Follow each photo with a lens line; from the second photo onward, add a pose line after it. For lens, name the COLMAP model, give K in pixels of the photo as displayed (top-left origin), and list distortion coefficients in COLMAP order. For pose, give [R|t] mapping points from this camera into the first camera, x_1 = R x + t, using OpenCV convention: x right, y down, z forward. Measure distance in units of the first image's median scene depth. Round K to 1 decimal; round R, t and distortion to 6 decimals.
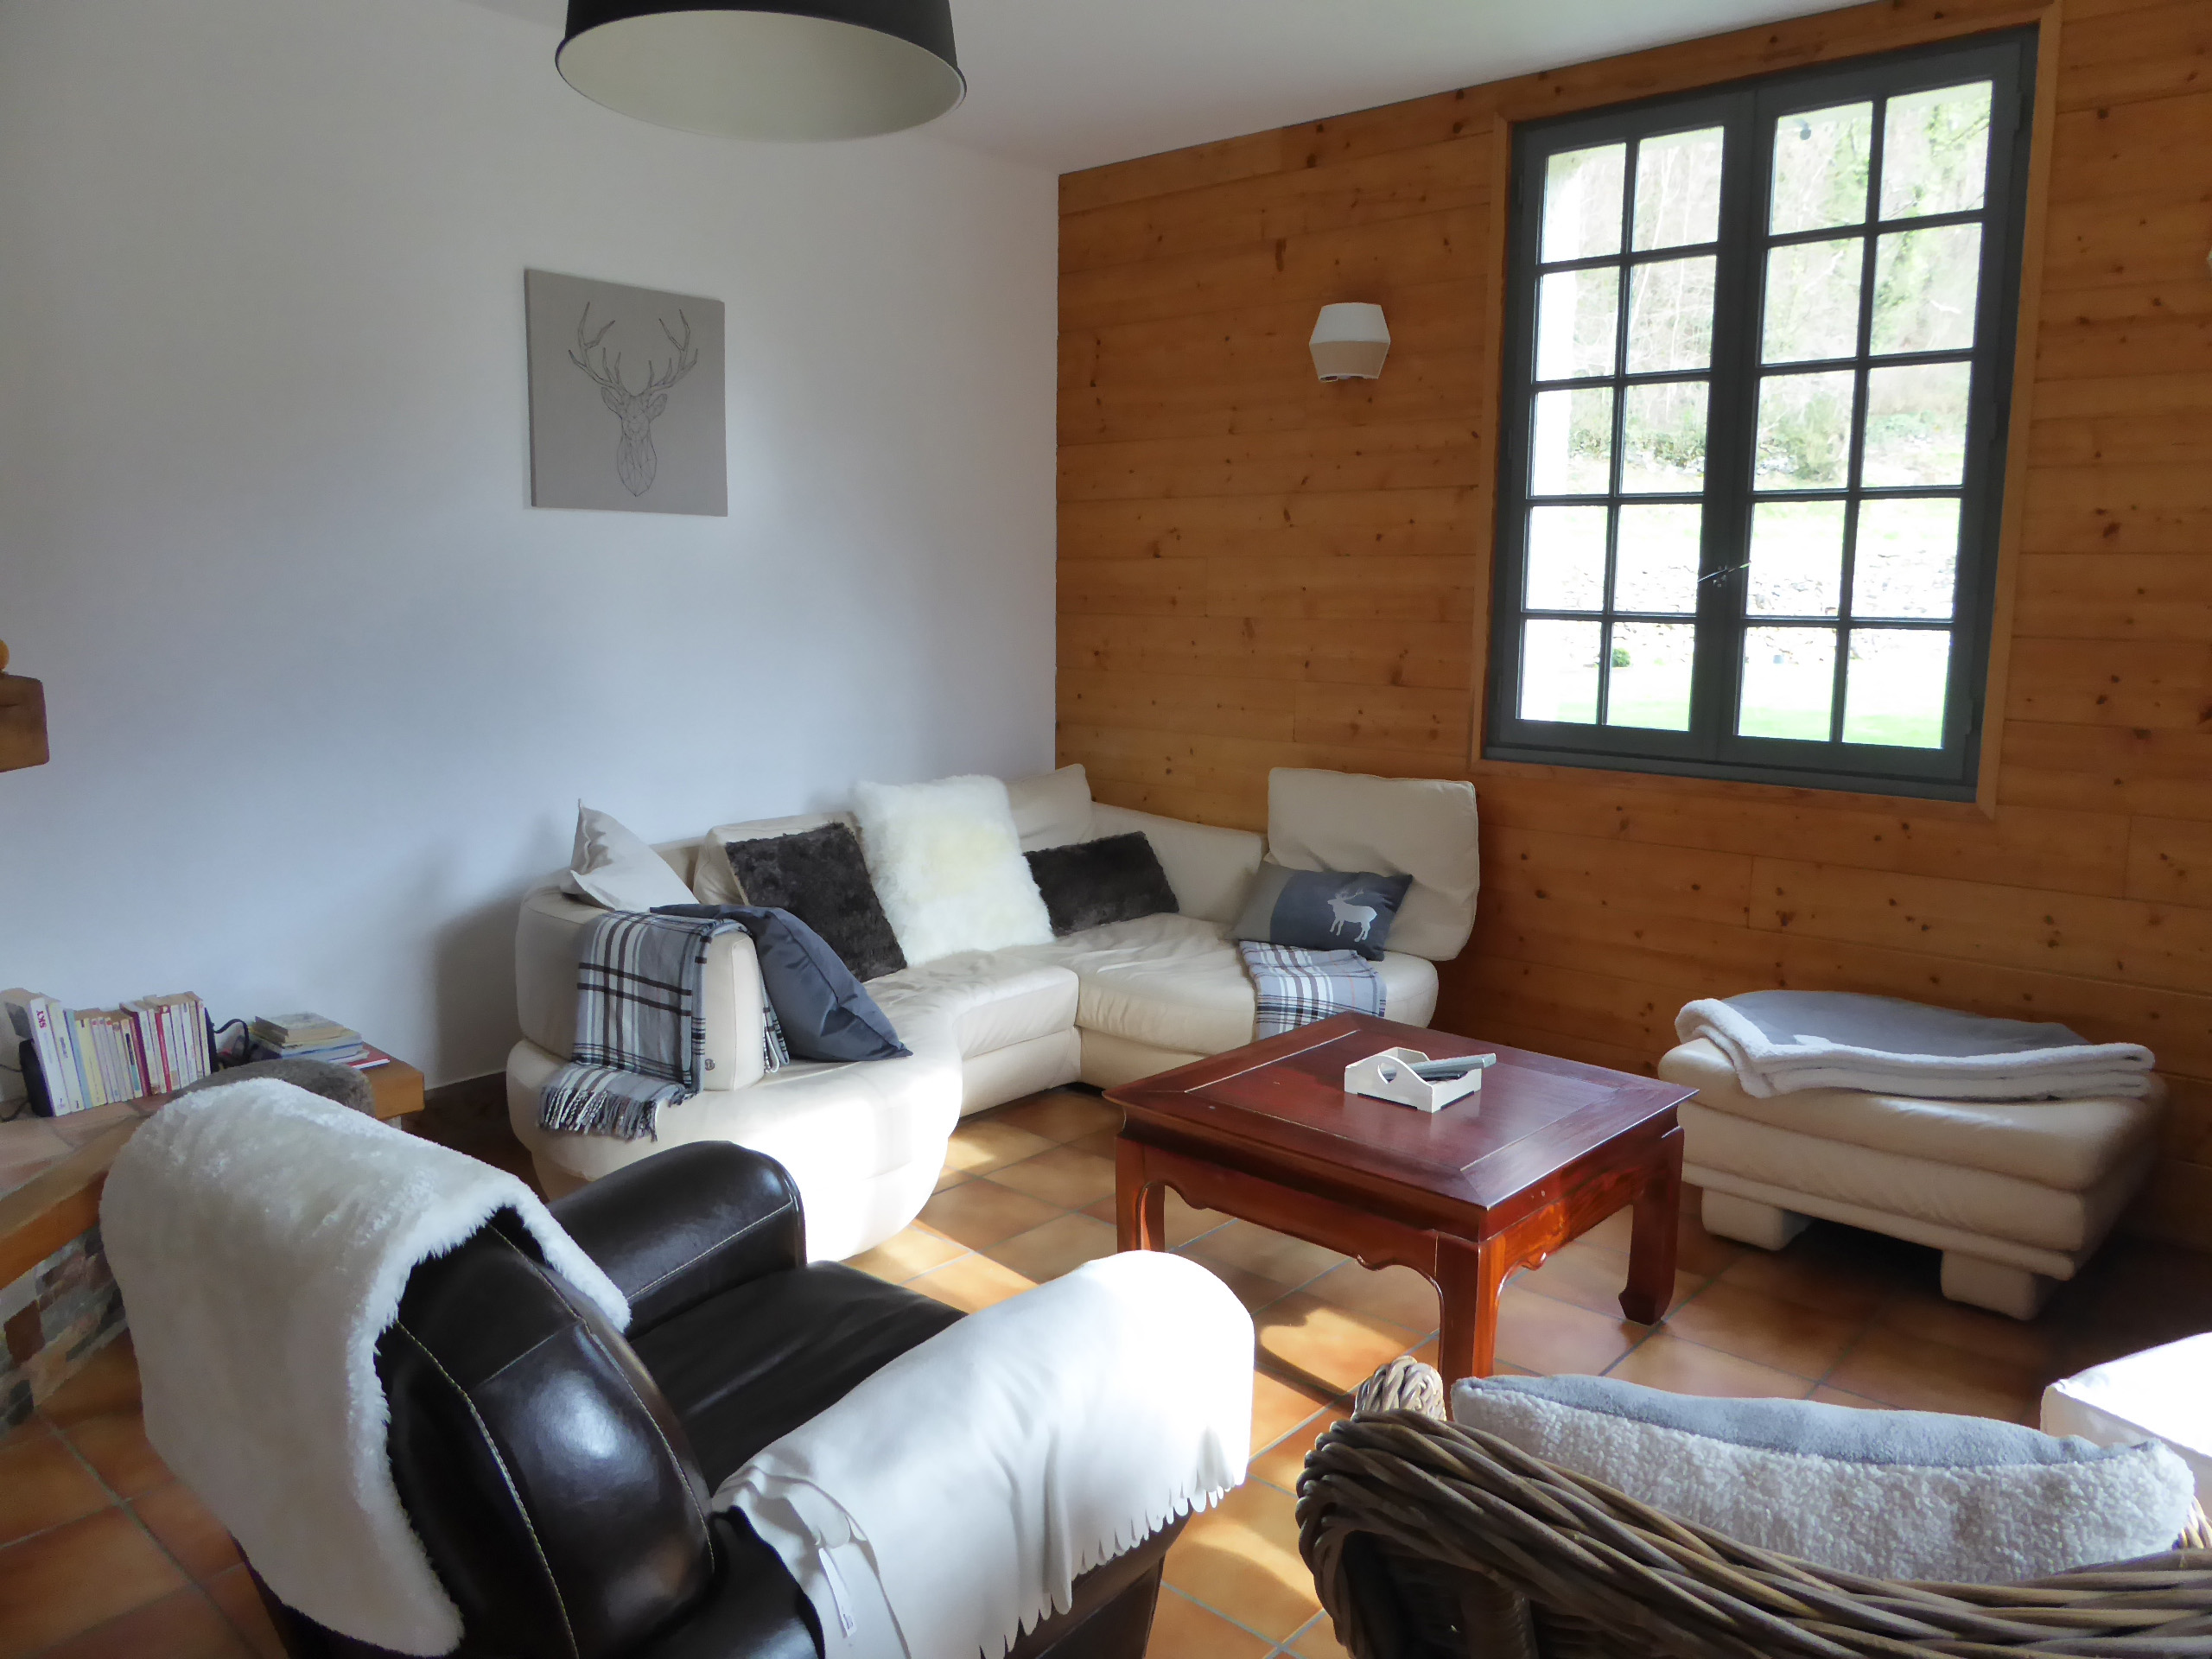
lens RADIAL K [[1581.9, 0, 1113.0], [0, 1581.9, 821.1], [0, 0, 1]] dist [-0.037042, 0.006448]
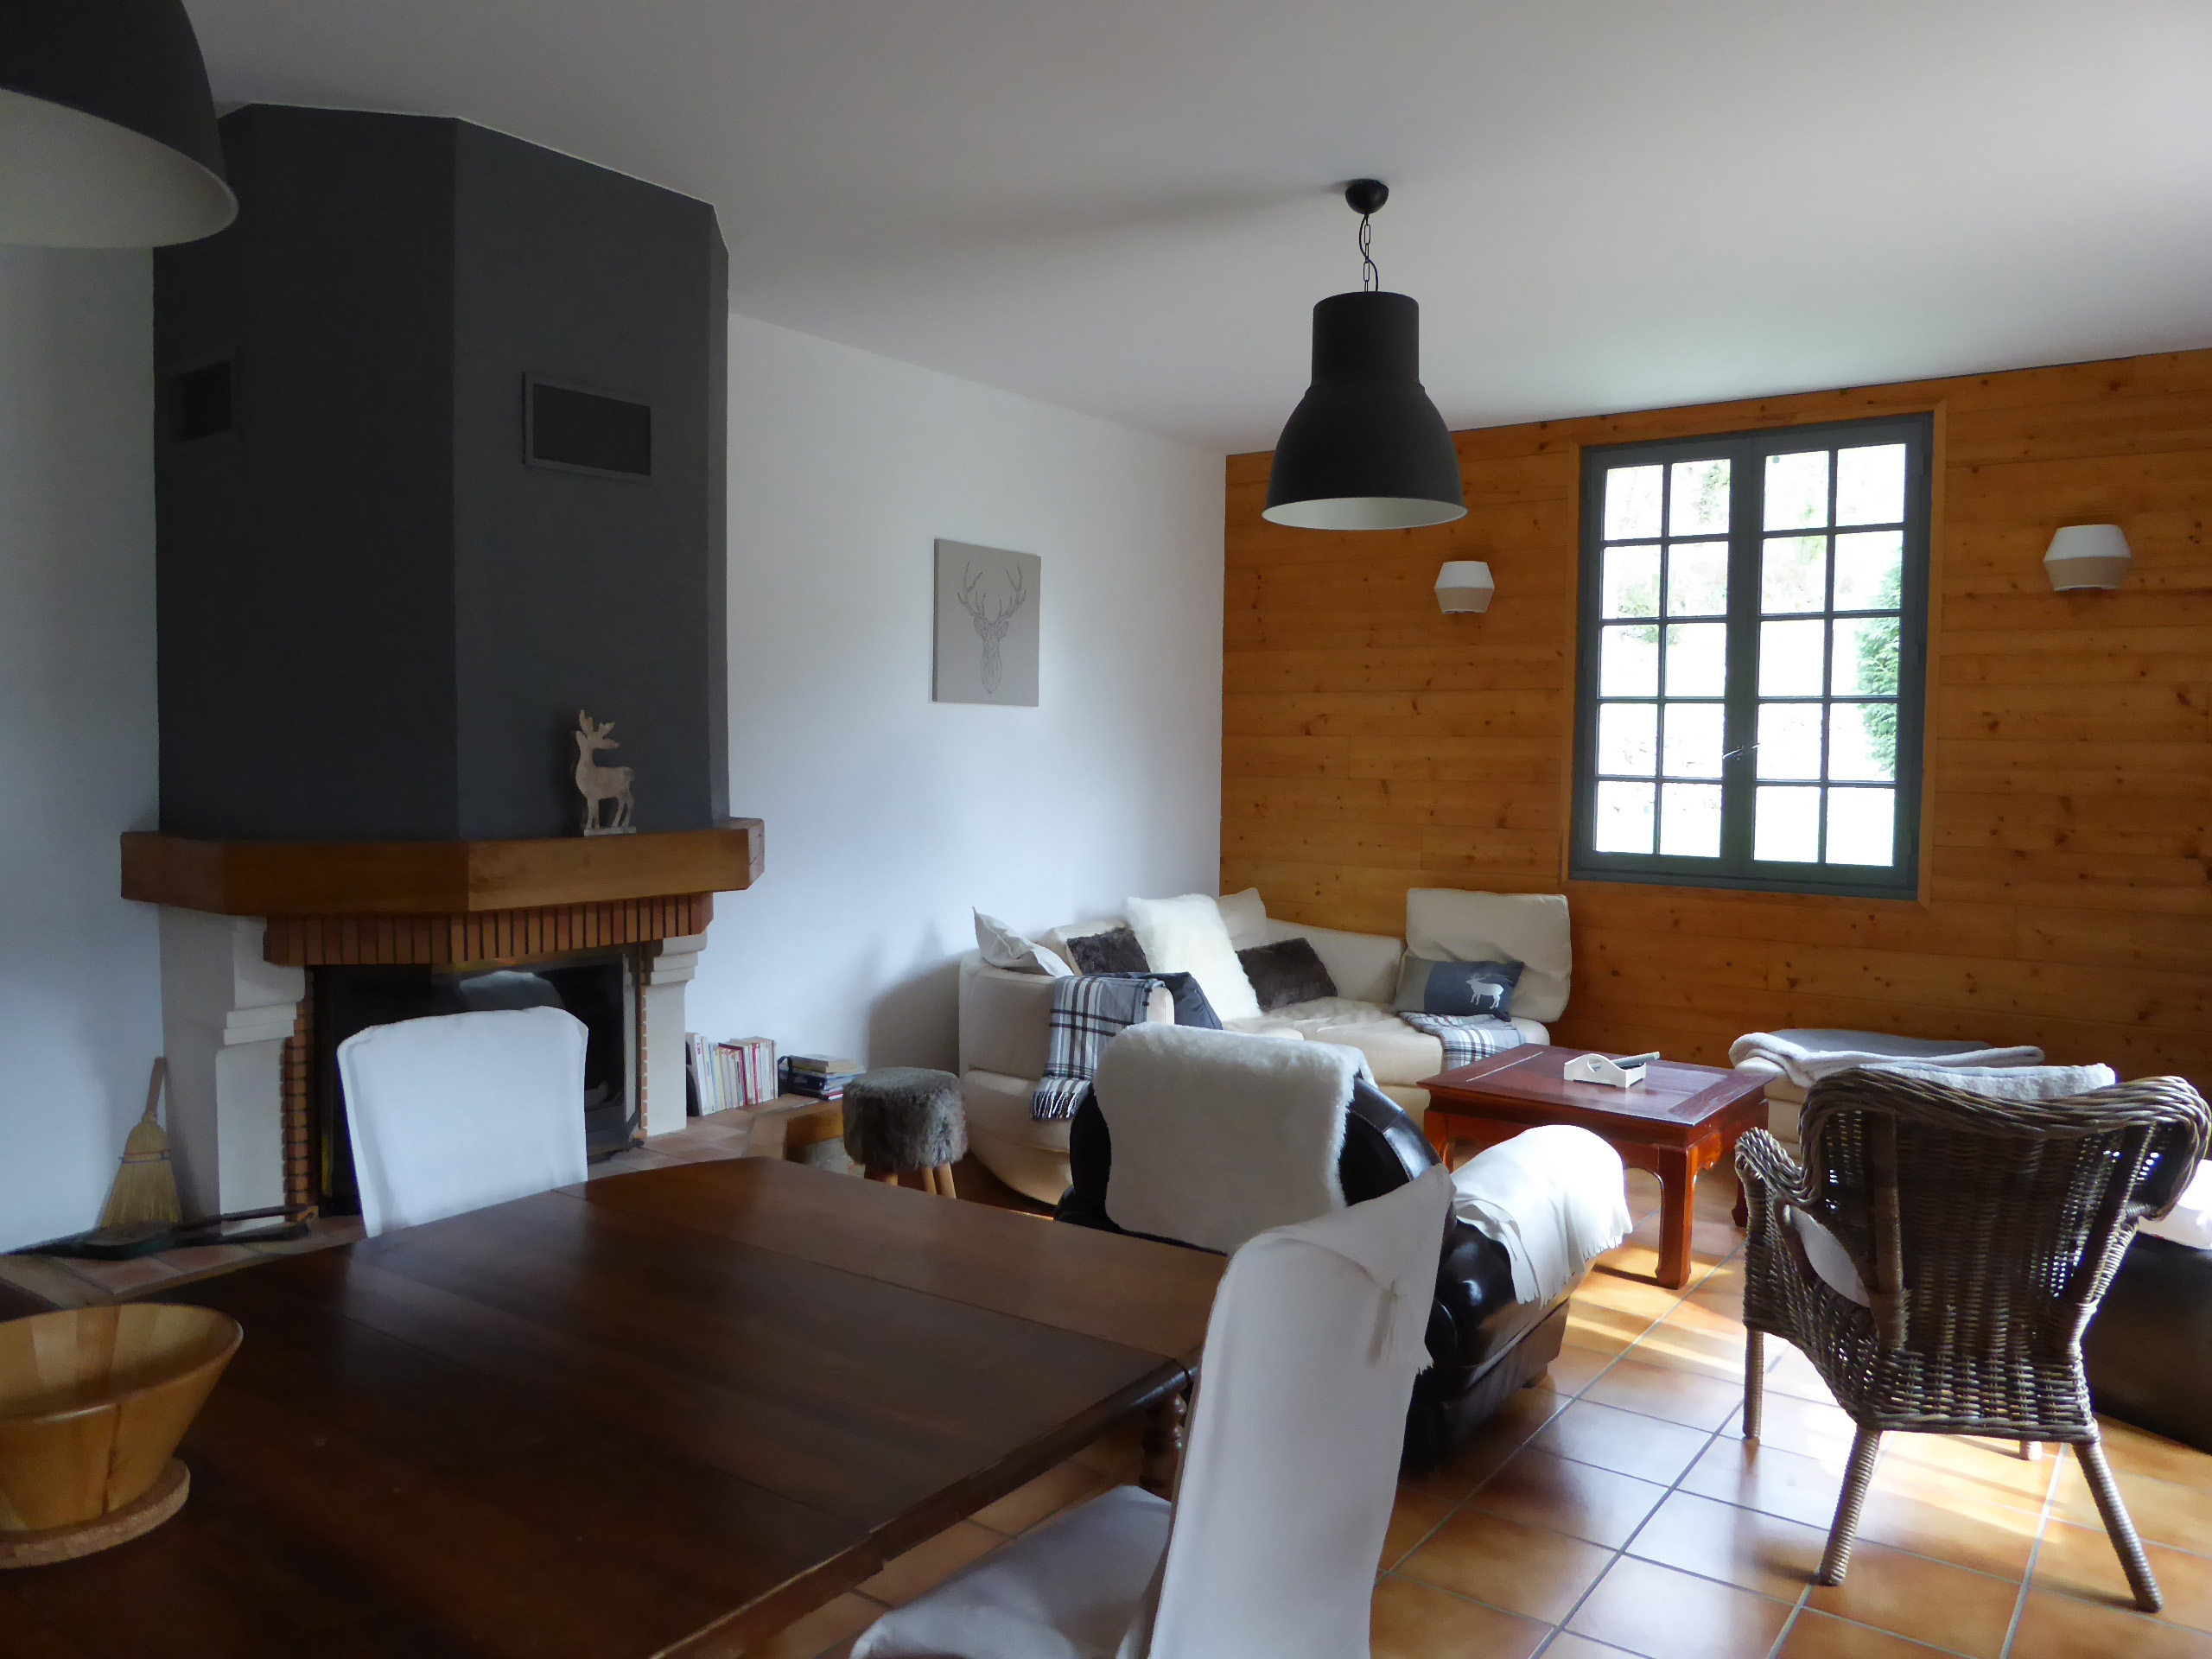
lens RADIAL K [[1581.9, 0, 1111.4], [0, 1581.9, 813.6], [0, 0, 1]] dist [-0.037042, 0.006448]
pose [[0.996282, -0.000613, 0.086149, -0.334721], [0.009359, 0.994827, -0.101153, 0.046790], [-0.085642, 0.101583, 0.991134, -0.420156]]
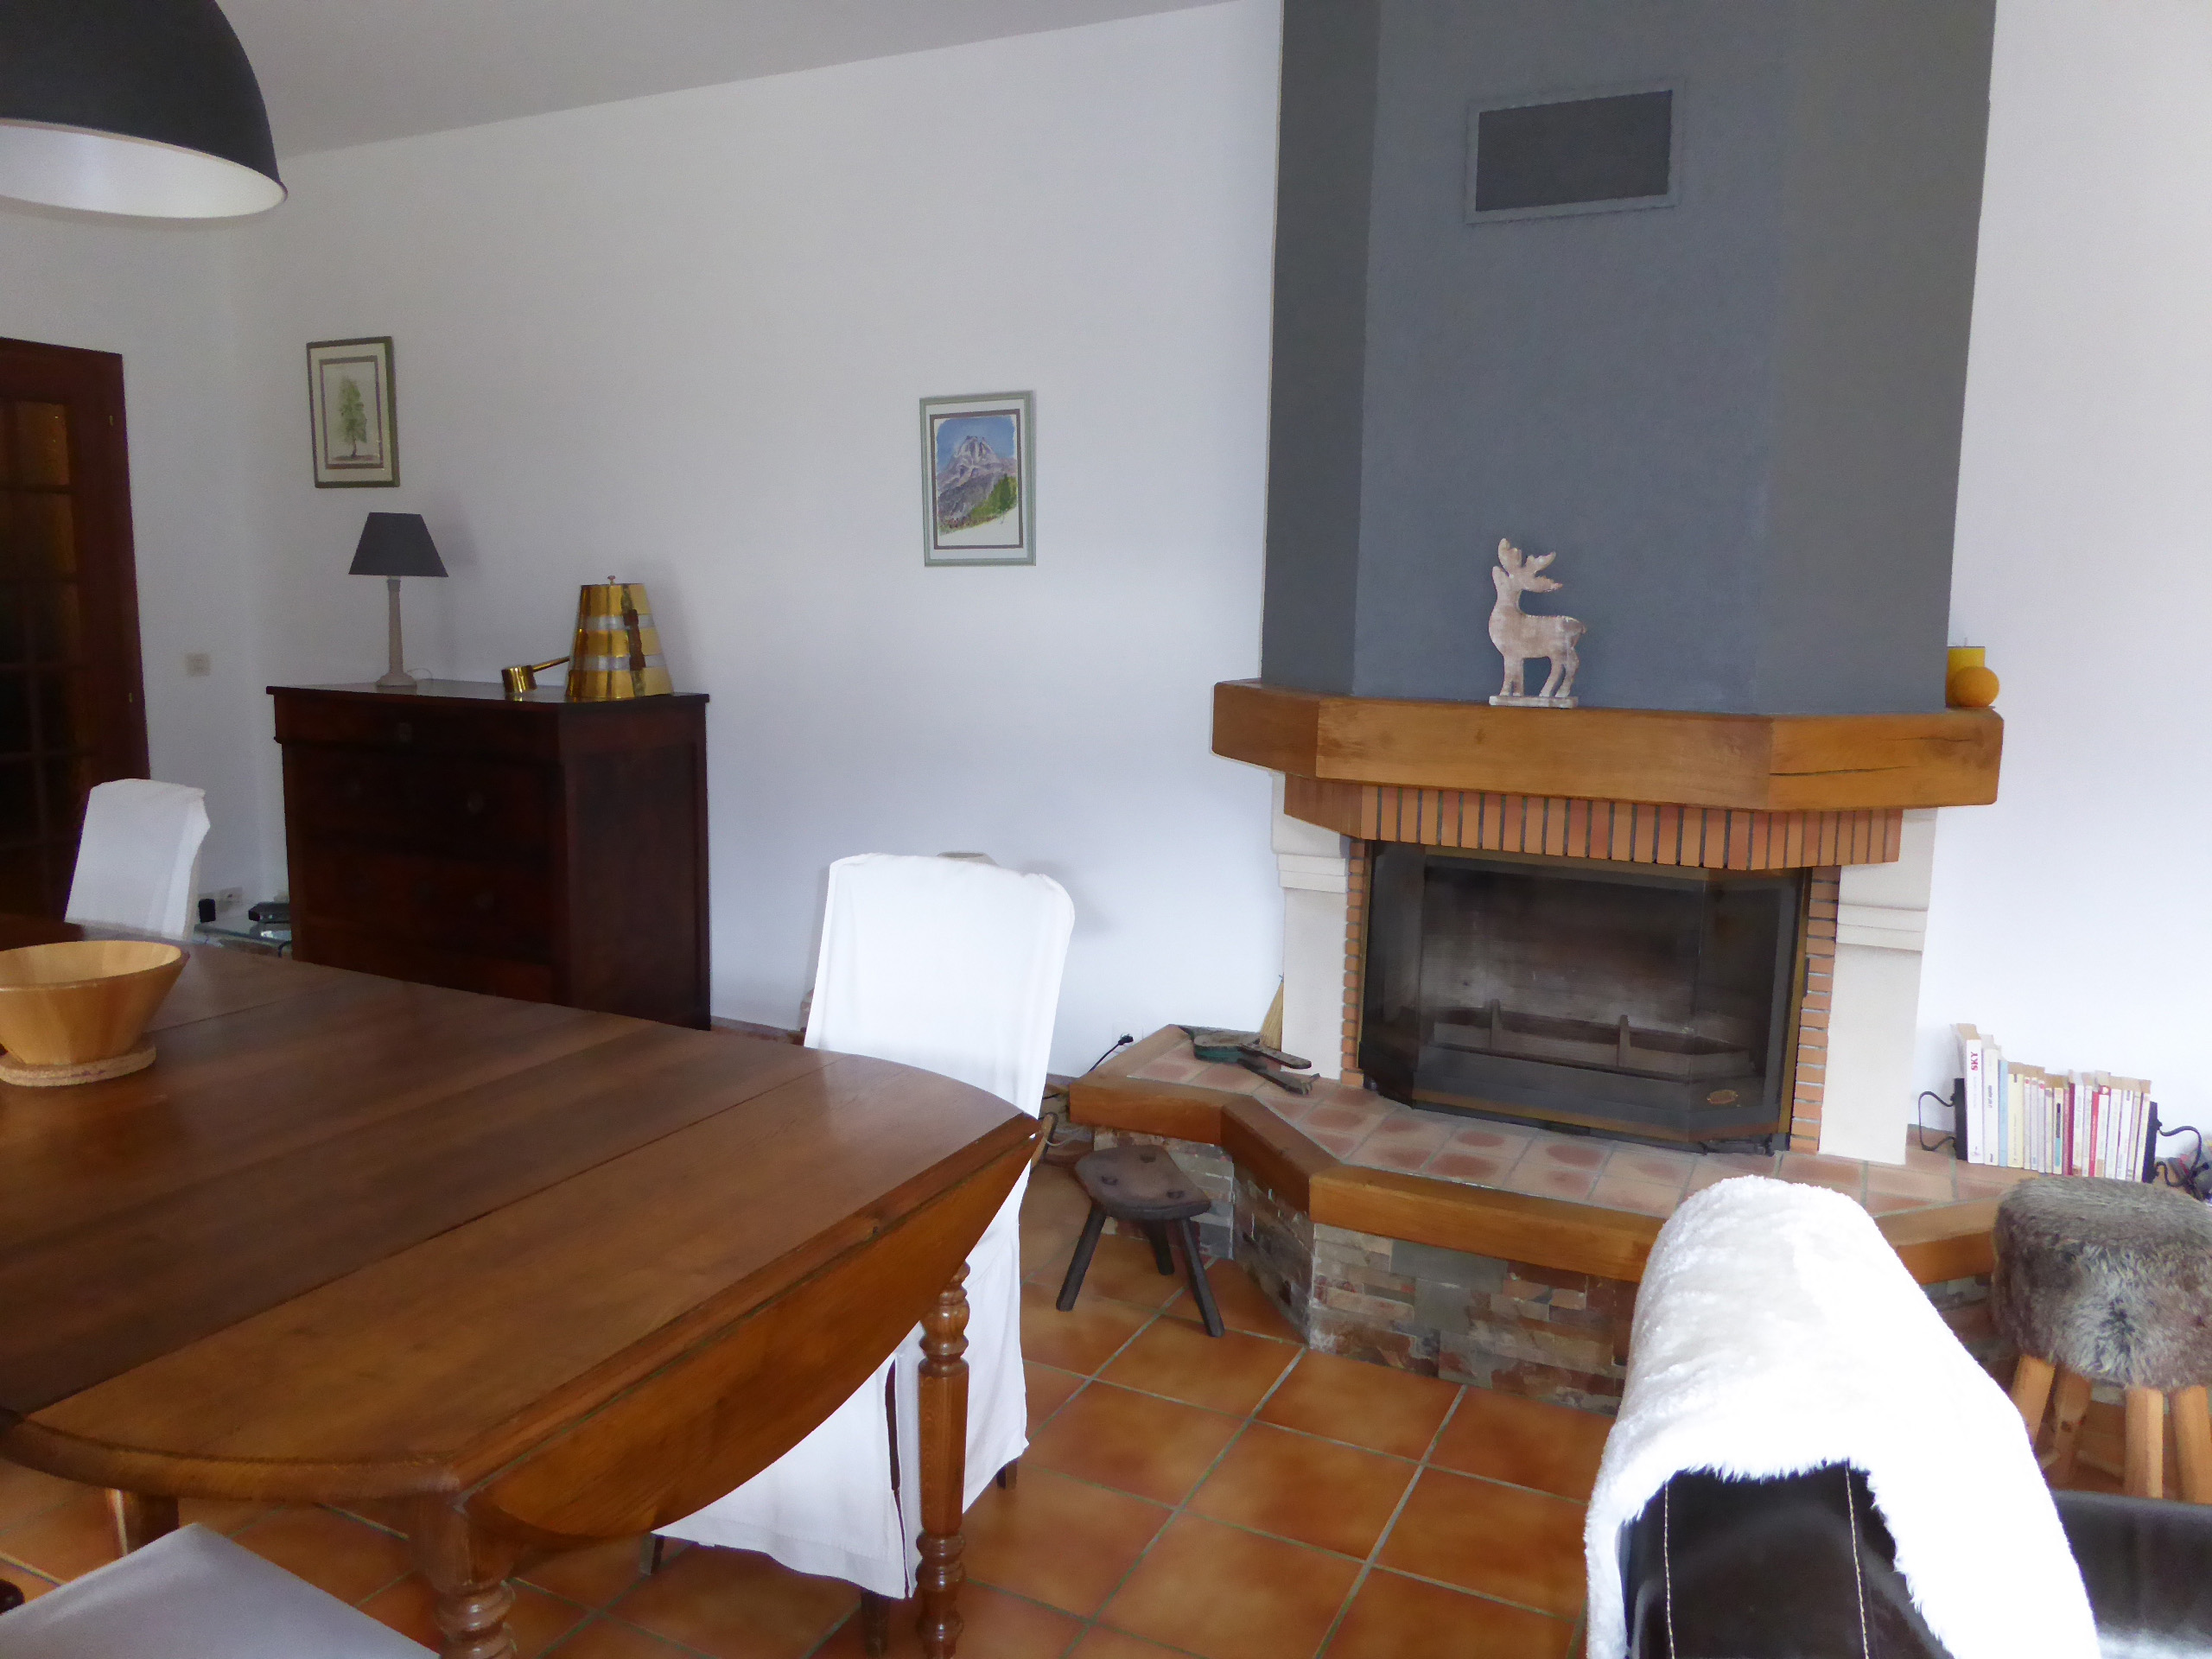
lens RADIAL K [[1581.9, 0, 1113.0], [0, 1581.9, 812.1], [0, 0, 1]] dist [-0.037042, 0.006448]
pose [[0.248741, 0.131080, -0.959659, 0.073128], [-0.152597, 0.983730, 0.094815, -0.028332], [0.956474, 0.122857, 0.264696, 0.164166]]
